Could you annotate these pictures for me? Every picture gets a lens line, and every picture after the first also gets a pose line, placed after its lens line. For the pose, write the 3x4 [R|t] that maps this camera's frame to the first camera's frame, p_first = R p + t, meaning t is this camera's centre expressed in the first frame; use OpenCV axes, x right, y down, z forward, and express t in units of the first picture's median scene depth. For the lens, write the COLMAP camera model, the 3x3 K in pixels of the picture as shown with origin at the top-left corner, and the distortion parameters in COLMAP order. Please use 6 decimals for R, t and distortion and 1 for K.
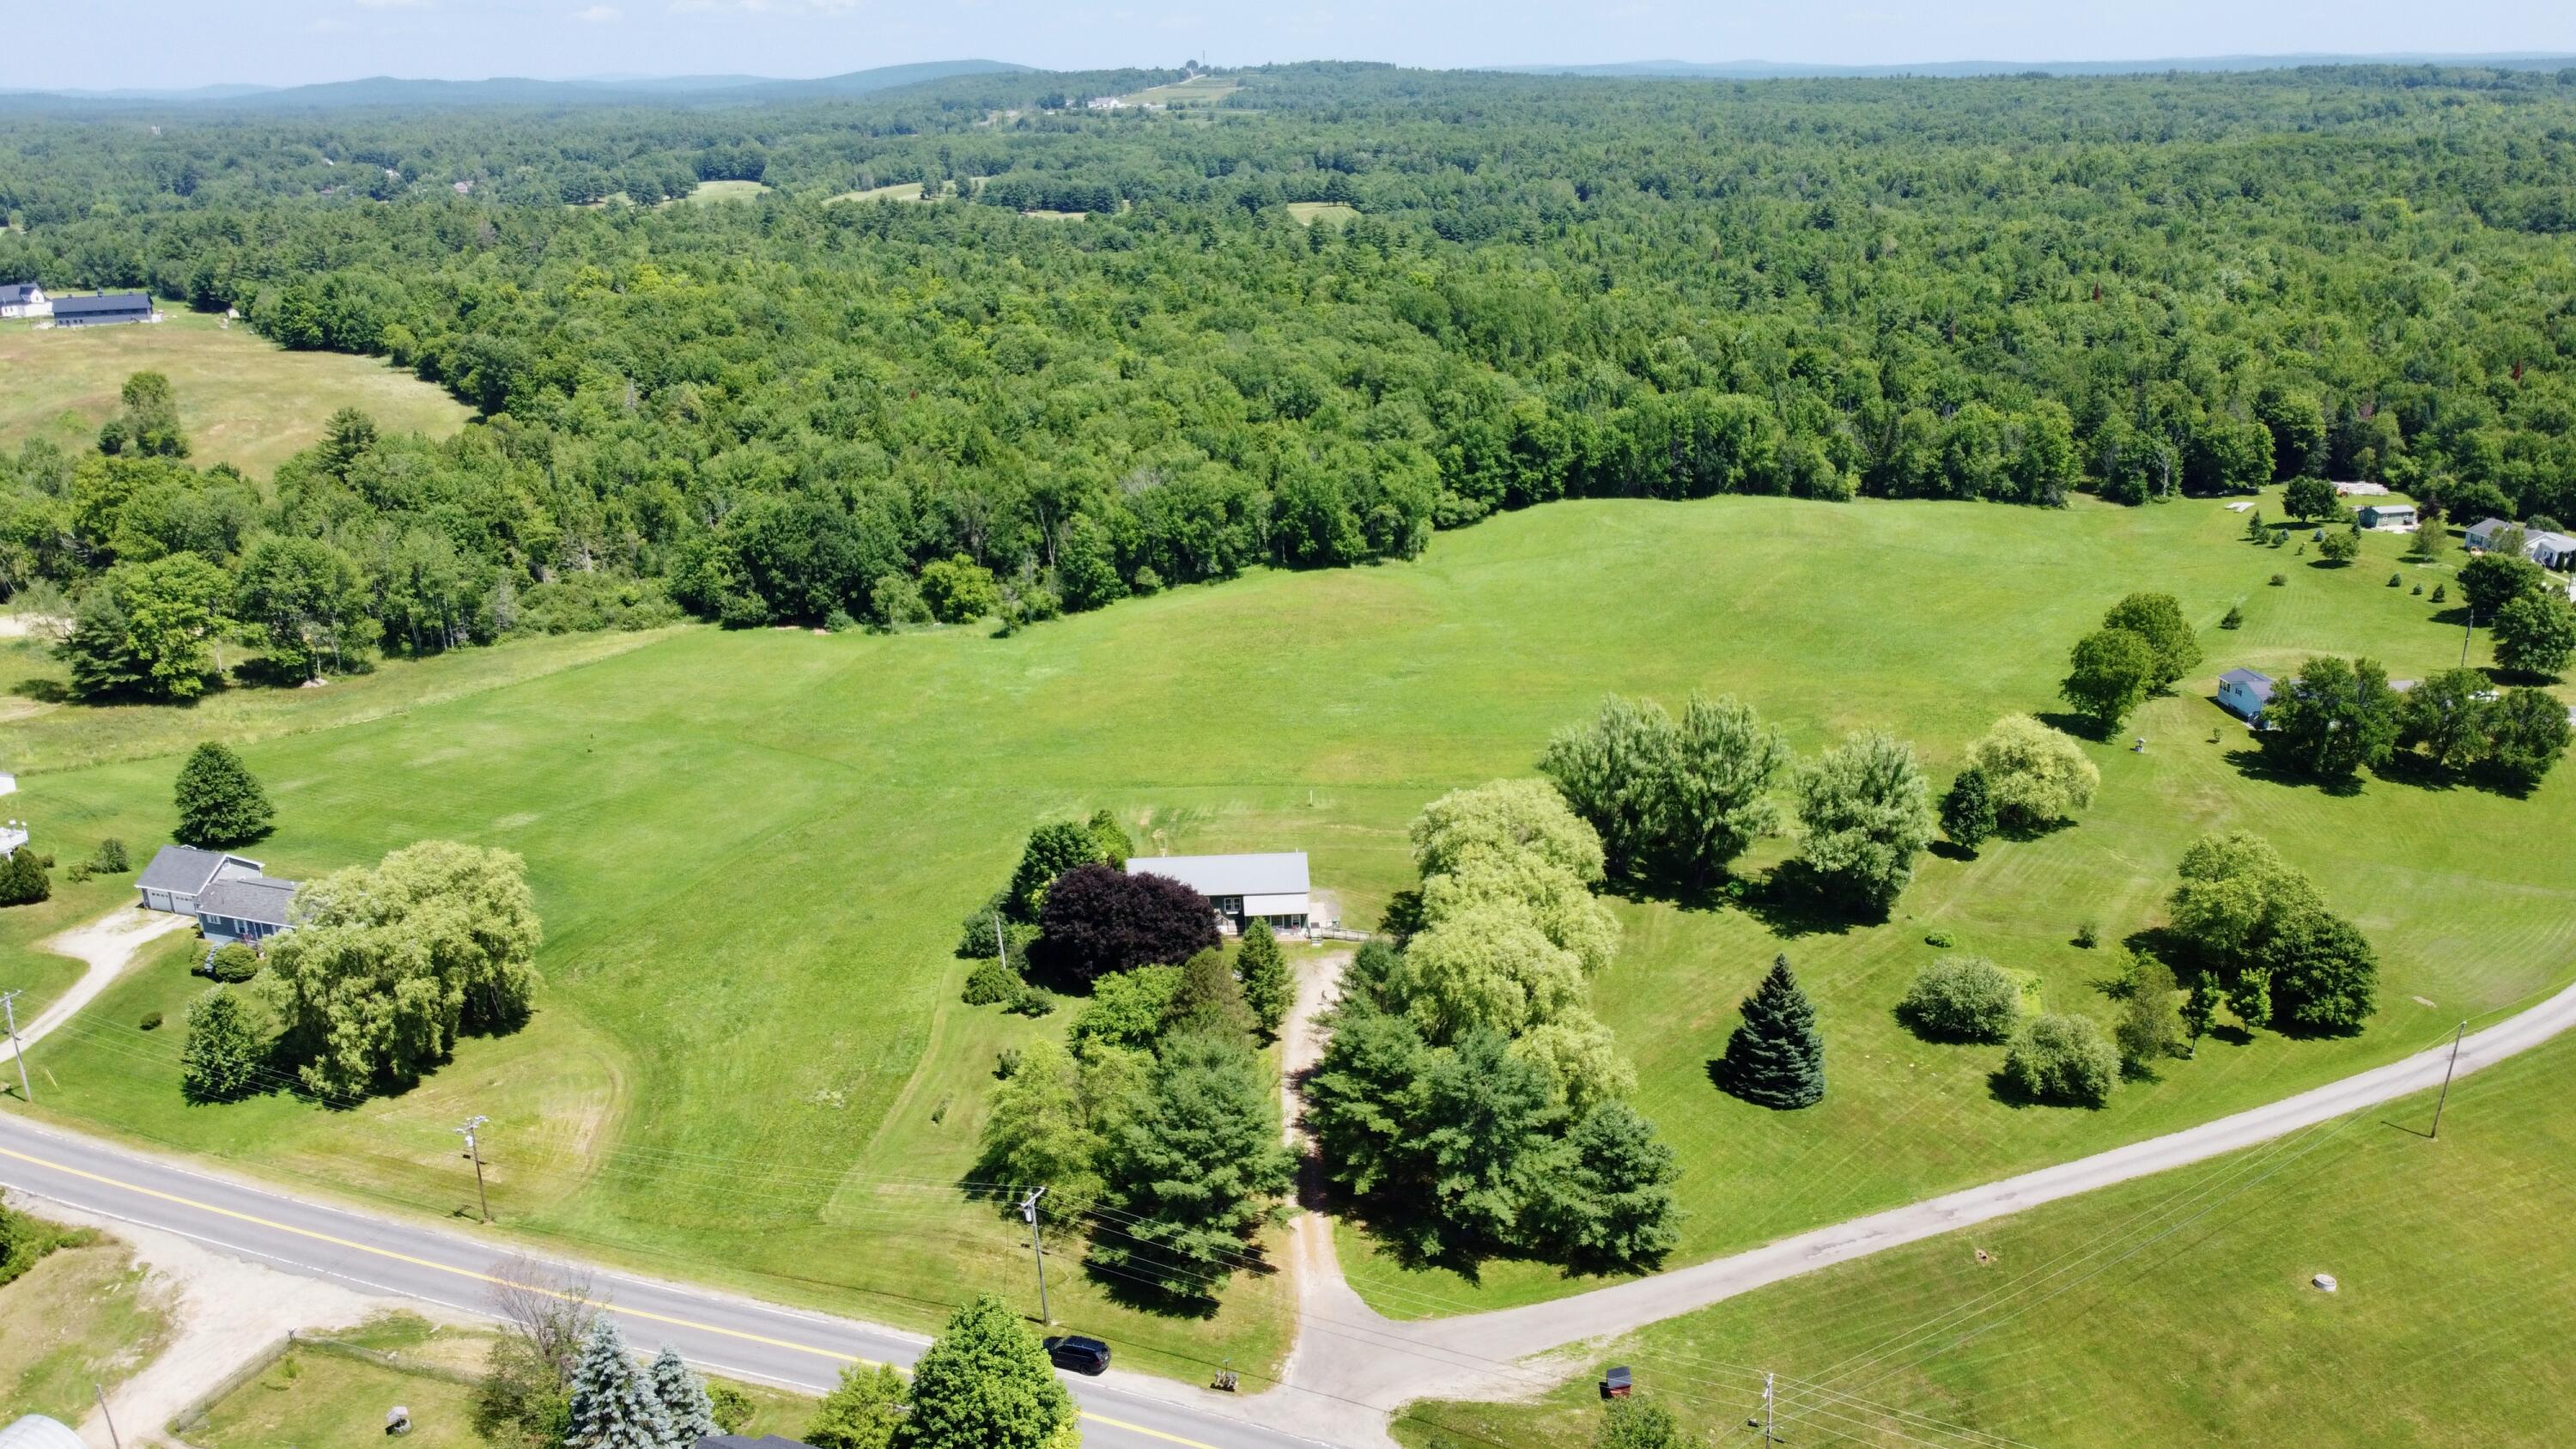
lens RADIAL K [[1956.3, 0, 1278.3], [0, 1956.3, 740.8], [0, 0, 1]] dist [0.002313, -0.004579]
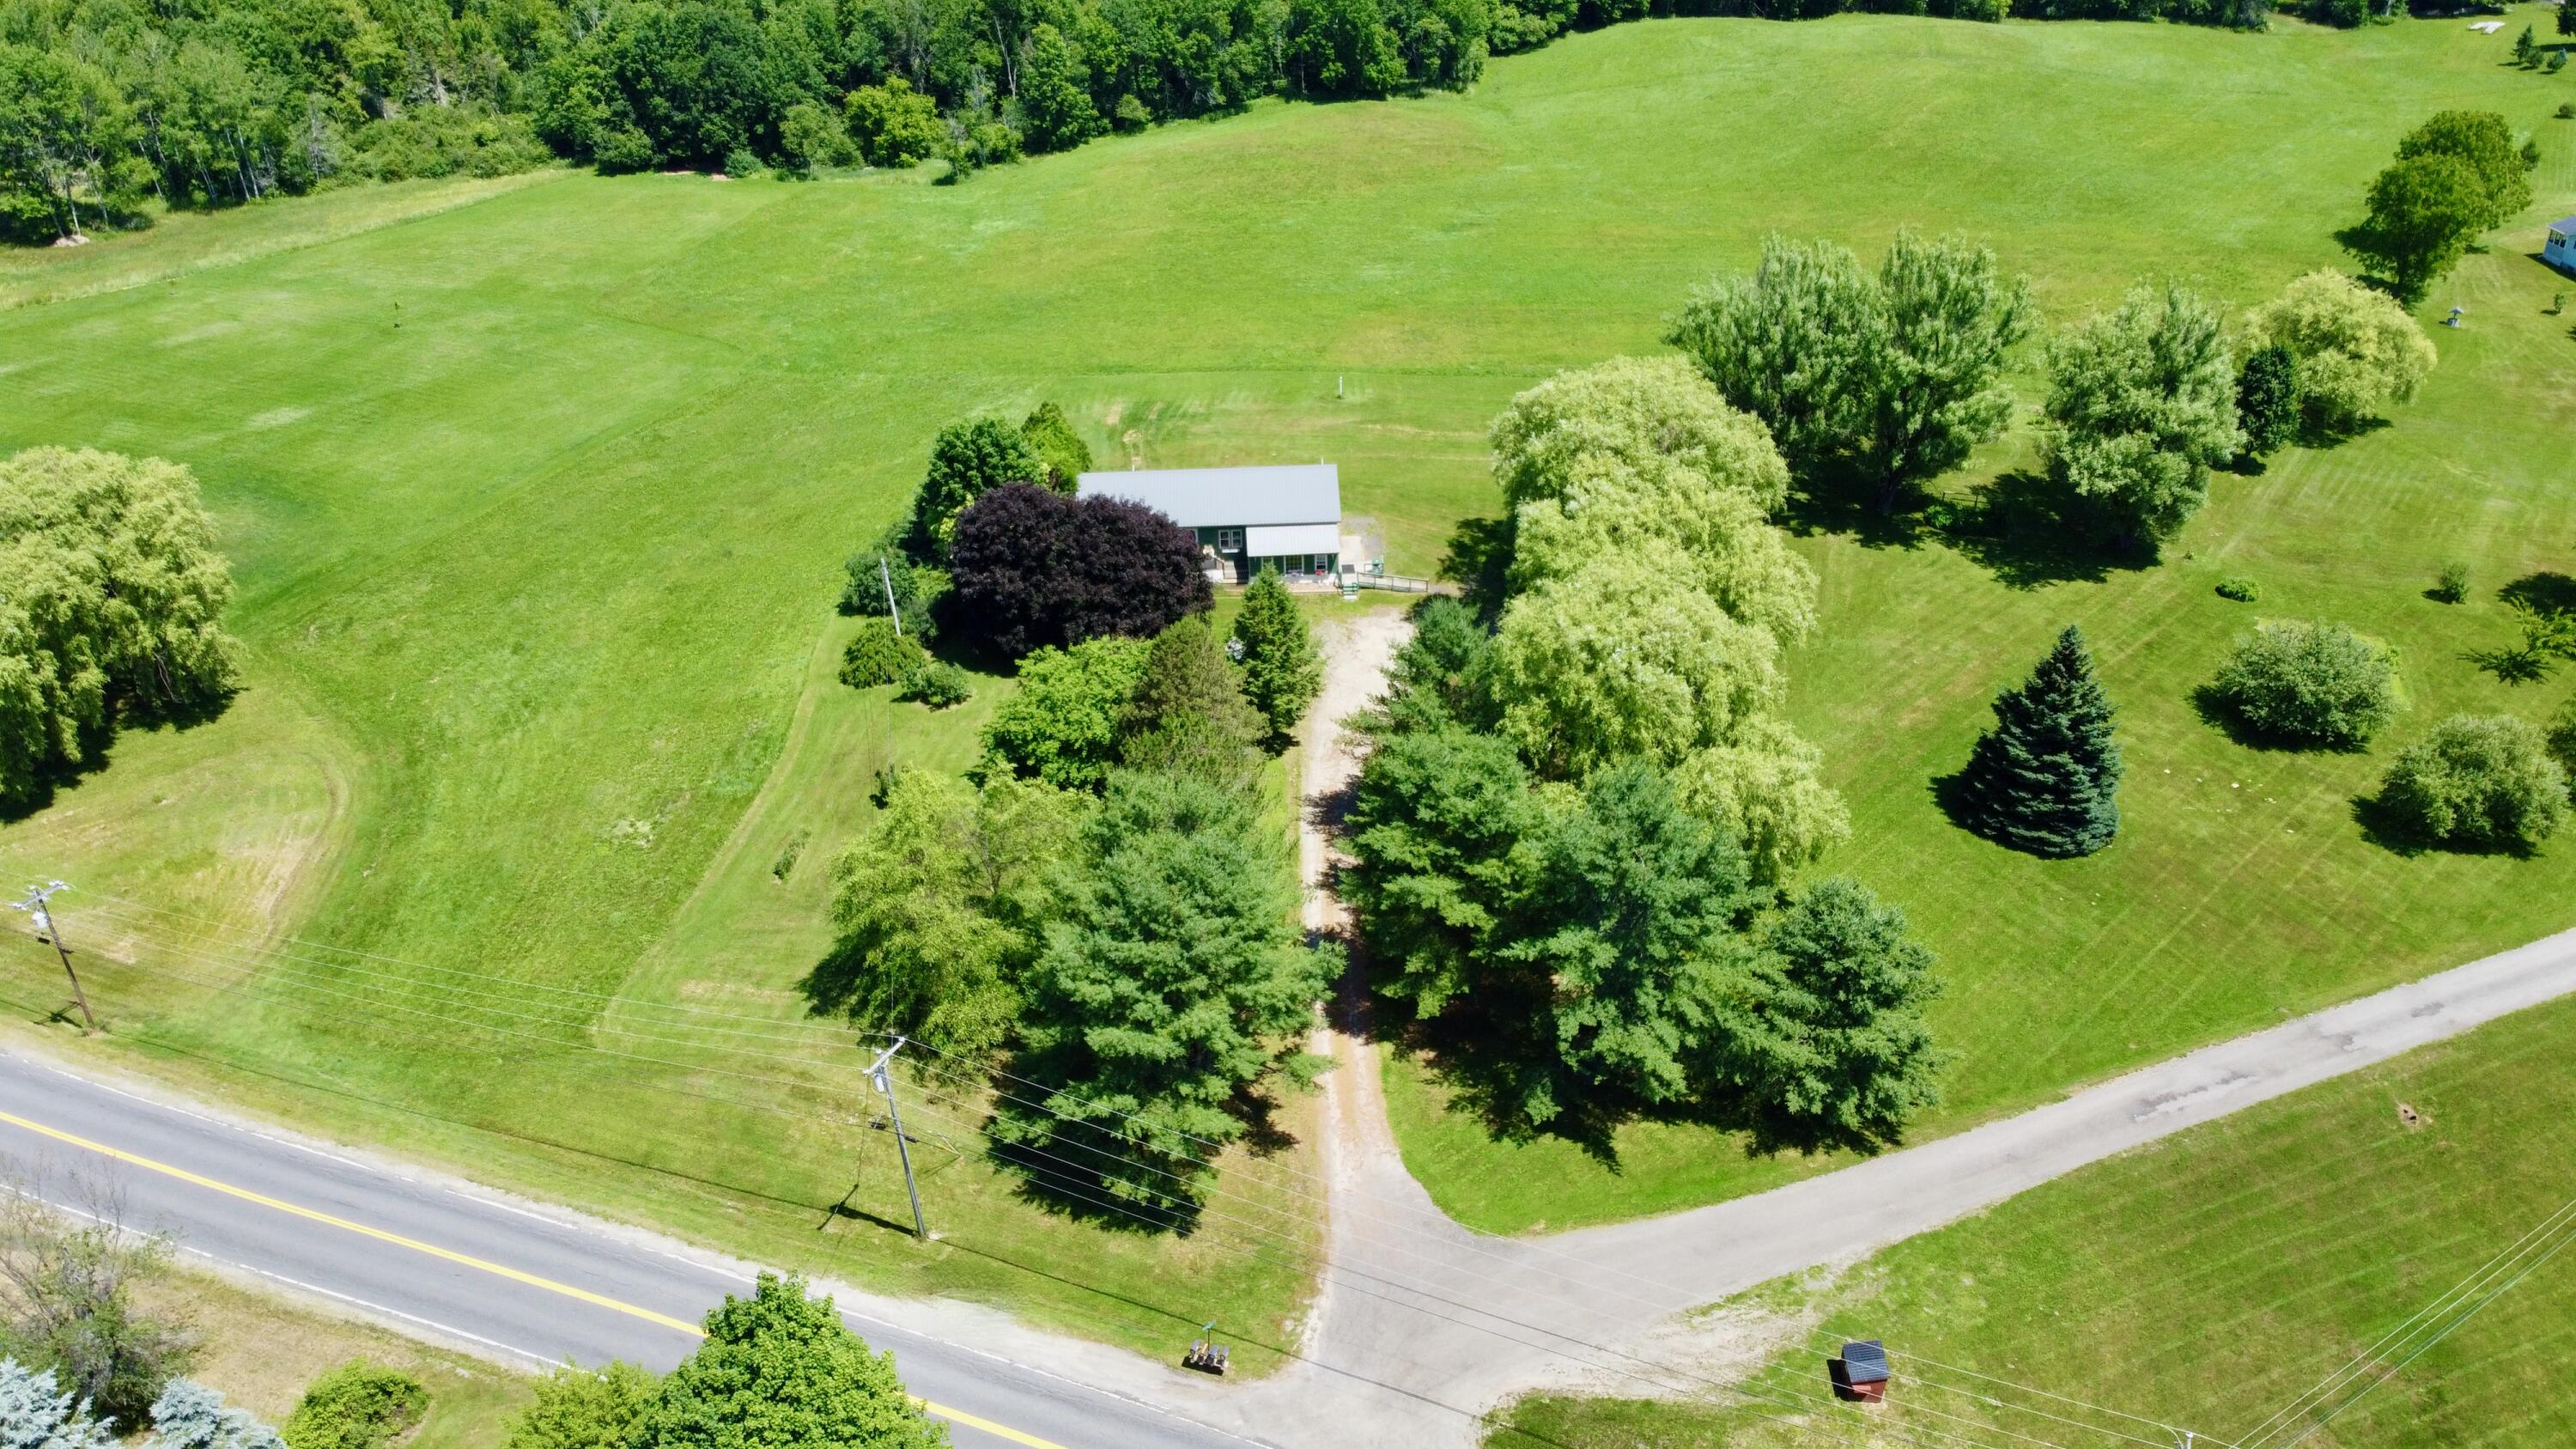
lens RADIAL K [[1956.3, 0, 1274.4], [0, 1956.3, 743.0], [0, 0, 1]] dist [0.002313, -0.004579]
pose [[0.999948, 0.002595, -0.009910, -0.000691], [-0.000533, 0.979242, 0.202692, 0.013881], [0.010230, -0.202676, 0.979192, 0.316500]]
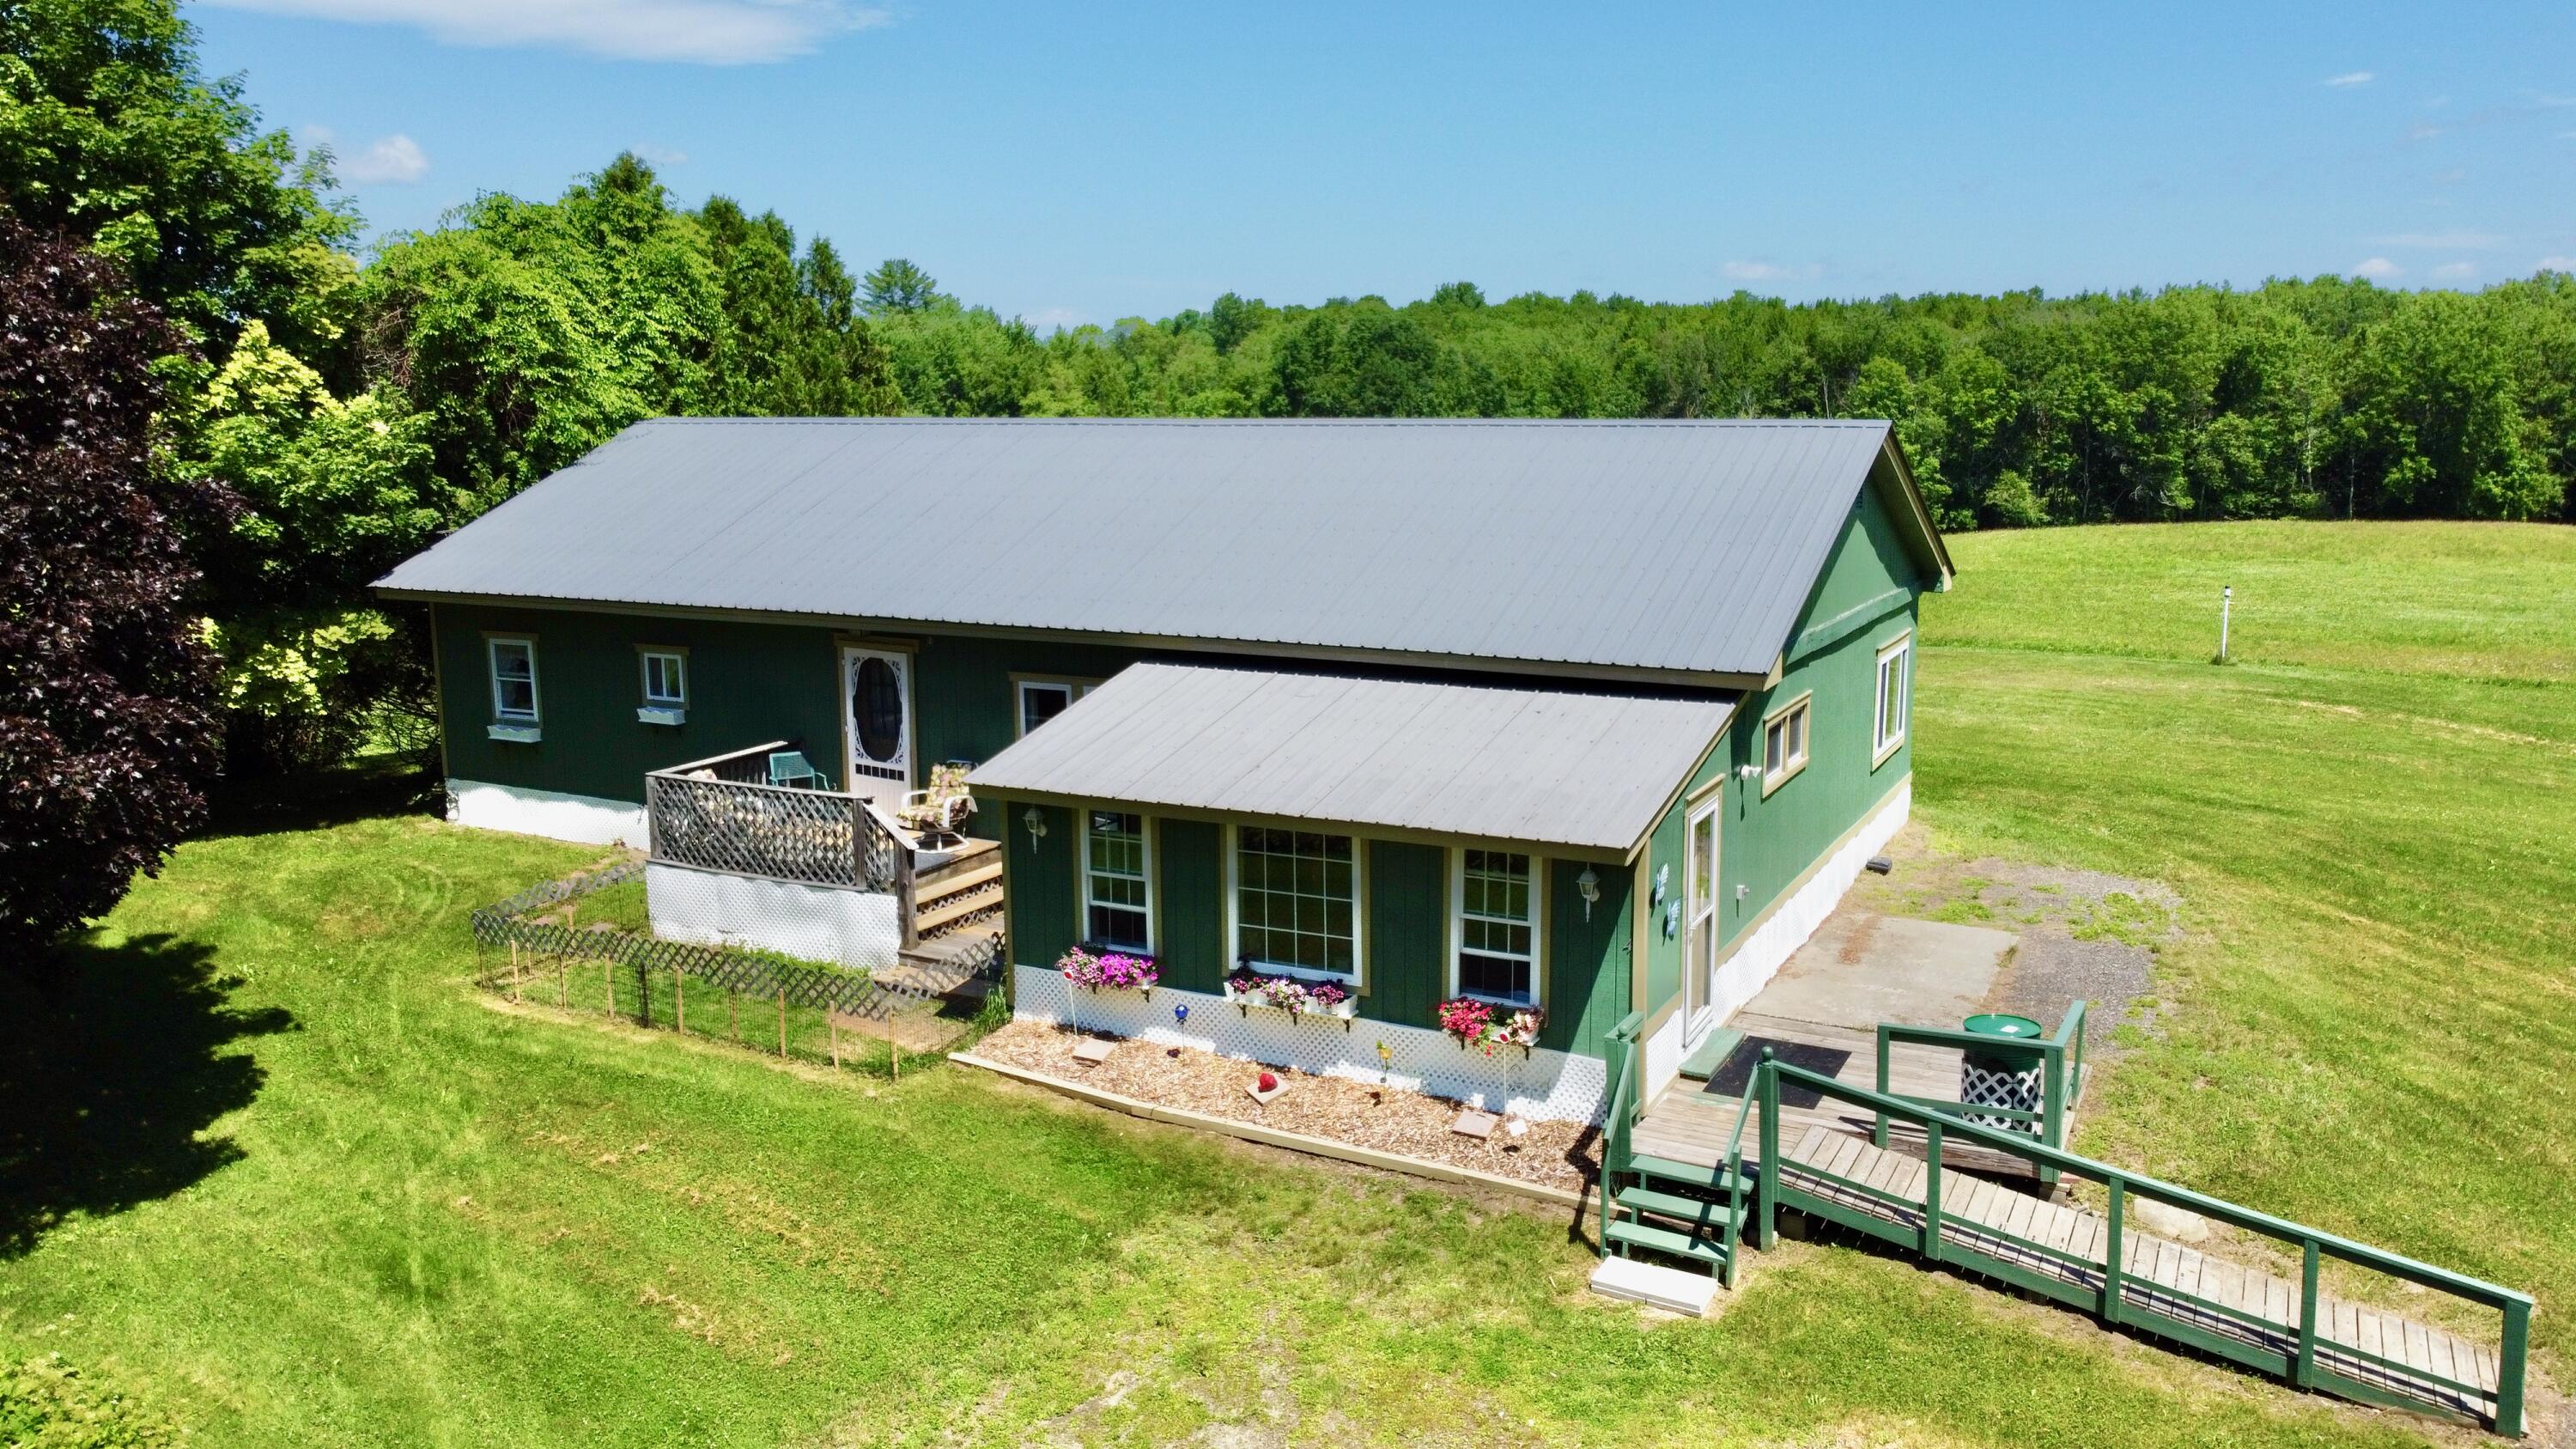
lens RADIAL K [[1956.3, 0, 1280.4], [0, 1956.3, 724.1], [0, 0, 1]] dist [0.002313, -0.004579]
pose [[0.858747, 0.101022, -0.502343, 0.045547], [-0.176943, 0.978529, -0.105696, 0.098319], [0.480880, 0.179652, 0.858184, 0.963769]]
